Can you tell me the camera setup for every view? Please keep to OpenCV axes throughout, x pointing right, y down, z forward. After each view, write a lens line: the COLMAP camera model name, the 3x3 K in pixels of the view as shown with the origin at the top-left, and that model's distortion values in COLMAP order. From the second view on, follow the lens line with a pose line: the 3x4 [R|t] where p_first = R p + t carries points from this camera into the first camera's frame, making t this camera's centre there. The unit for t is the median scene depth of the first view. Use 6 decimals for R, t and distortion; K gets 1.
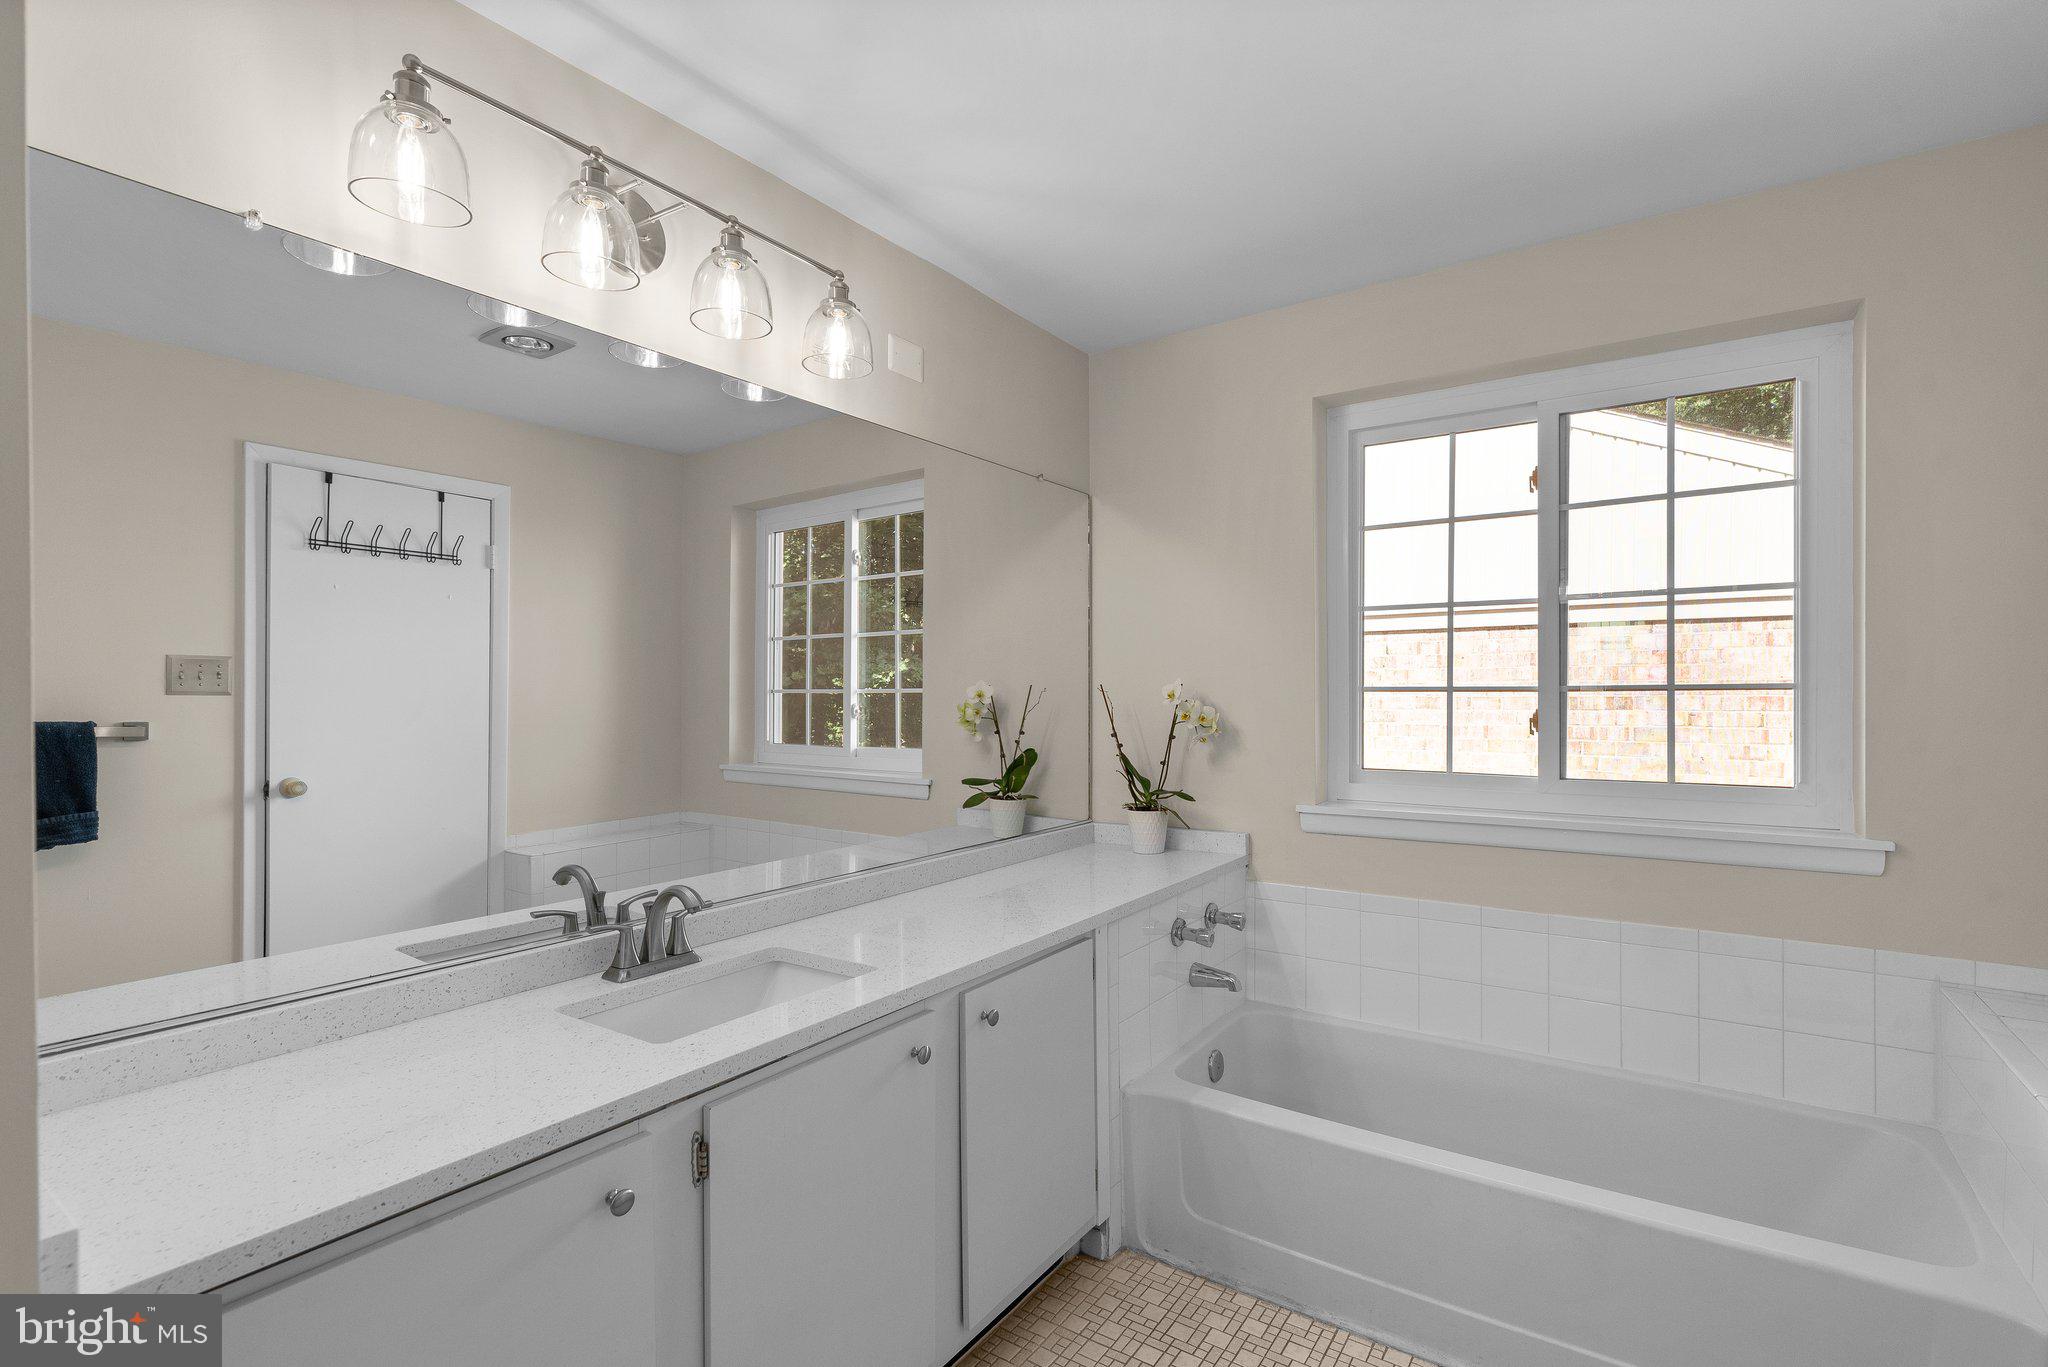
lens RADIAL K [[943.2, 0, 1019.9], [0, 943.2, 703.5], [0, 0, 1]] dist [-0.000563, 0.000021]
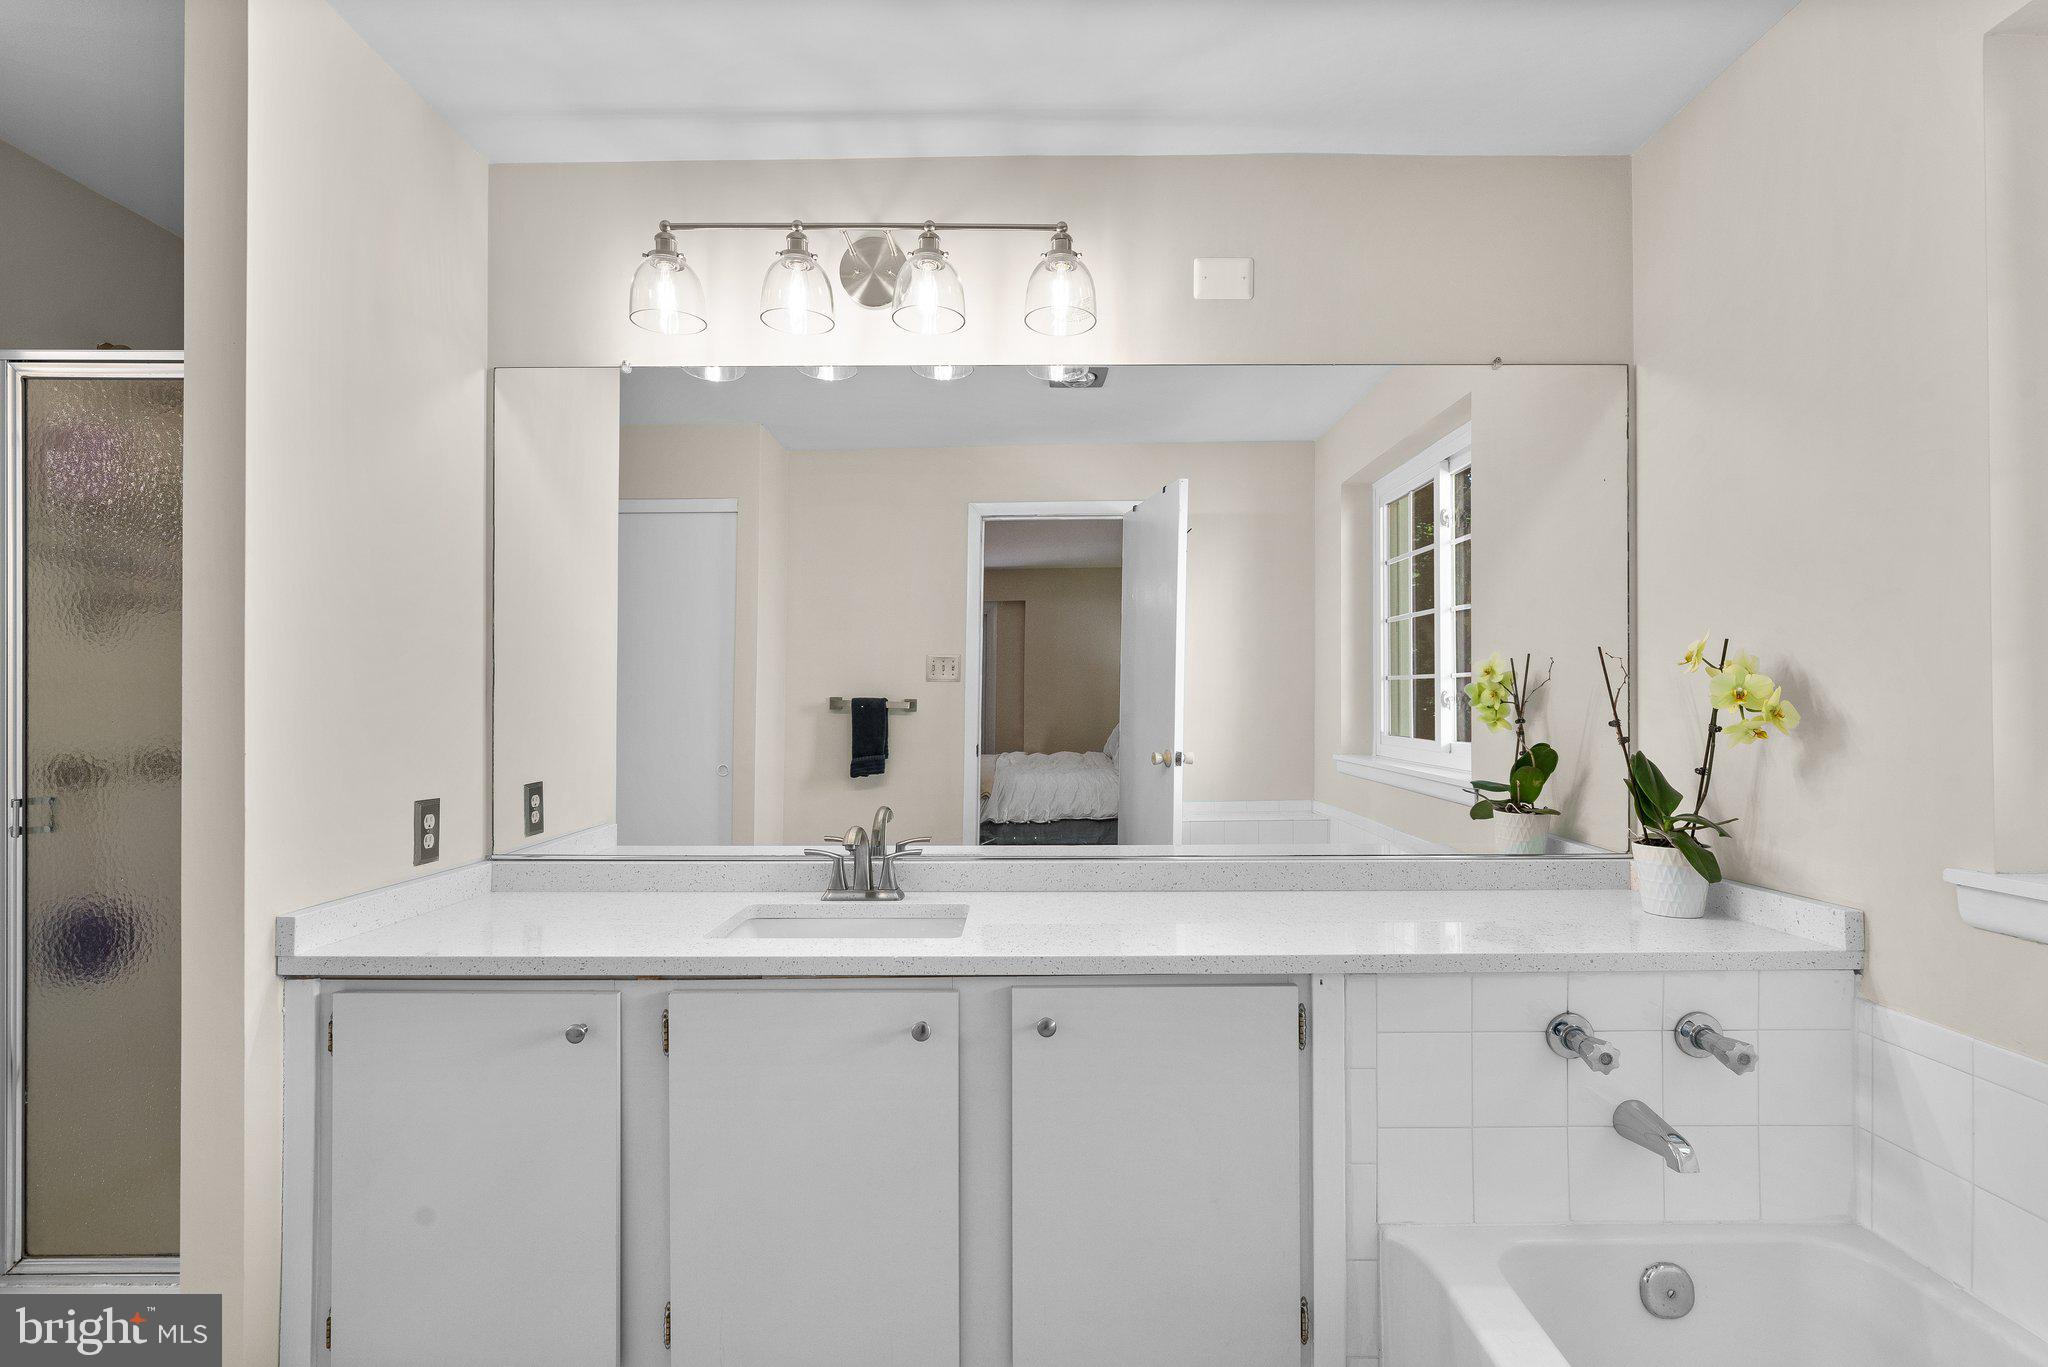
lens RADIAL K [[931.9, 0, 1038.0], [0, 931.9, 691.3], [0, 0, 1]] dist [-0.001244, -0.000510]
pose [[0.572618, -0.004897, -0.819808, 0.422227], [-0.010877, 0.999849, -0.013570, 0.025721], [0.819750, 0.016688, 0.572478, 0.323039]]
